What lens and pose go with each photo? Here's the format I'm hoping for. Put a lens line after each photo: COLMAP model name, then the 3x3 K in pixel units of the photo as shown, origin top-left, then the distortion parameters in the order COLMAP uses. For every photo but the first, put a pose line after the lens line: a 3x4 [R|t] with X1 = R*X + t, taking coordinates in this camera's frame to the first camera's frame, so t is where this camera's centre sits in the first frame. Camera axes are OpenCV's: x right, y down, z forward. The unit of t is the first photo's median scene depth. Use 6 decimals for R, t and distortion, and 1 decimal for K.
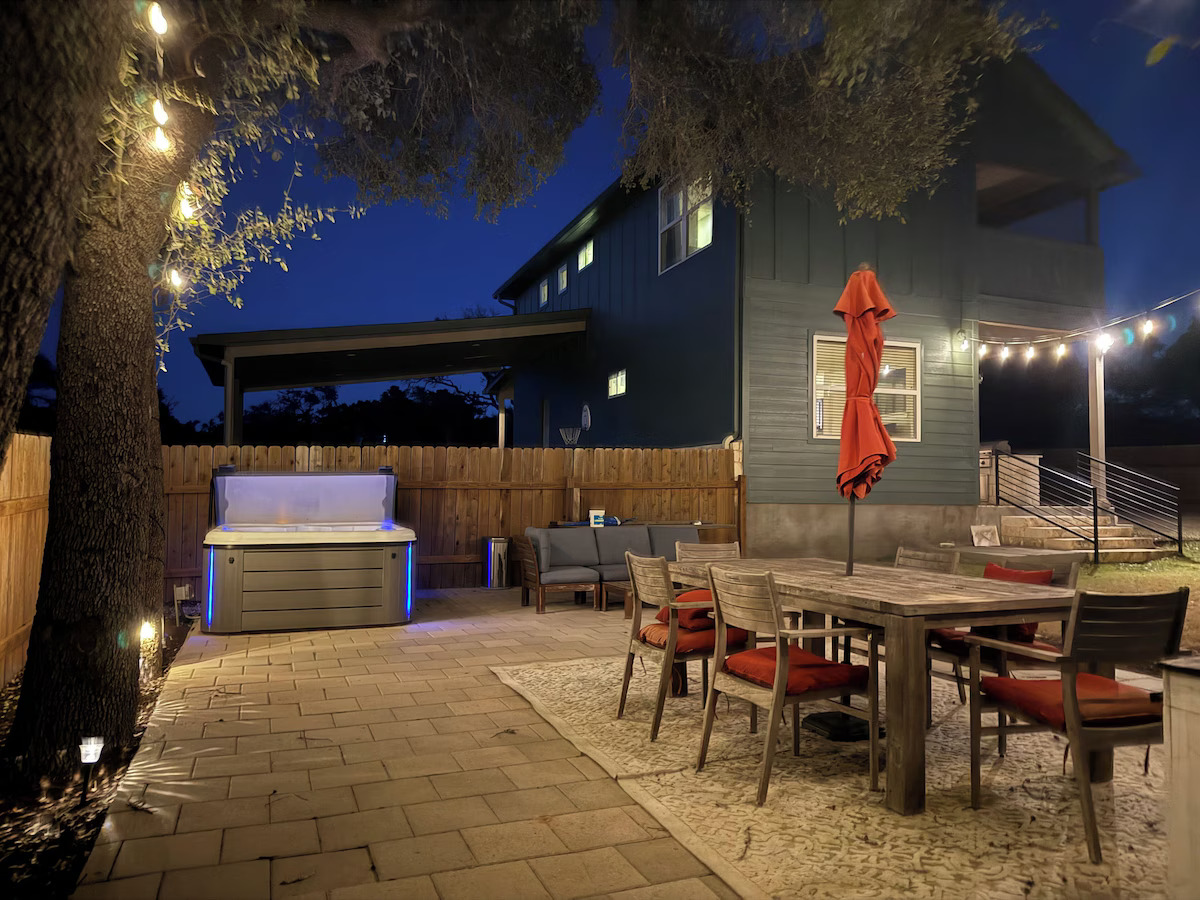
lens RADIAL K [[830.5, 0, 595.6], [0, 830.5, 448.6], [0, 0, 1]] dist [0.014116, -0.018844]
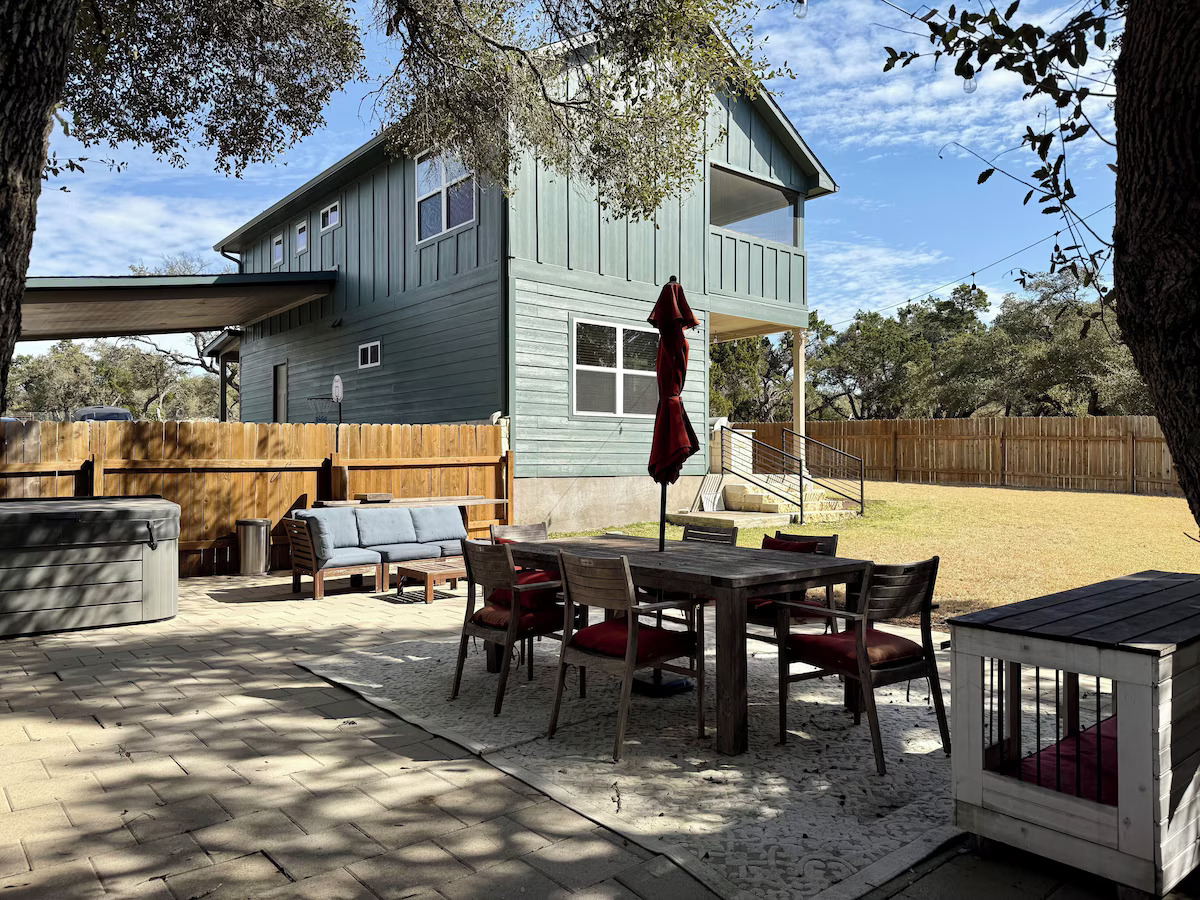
lens RADIAL K [[830.5, 0, 601.8], [0, 830.5, 452.4], [0, 0, 1]] dist [0.014116, -0.018844]
pose [[0.949543, -0.004327, 0.313606, -0.150513], [-0.008835, 0.999139, 0.040536, -0.033500], [-0.313511, -0.041261, 0.948688, -0.043756]]
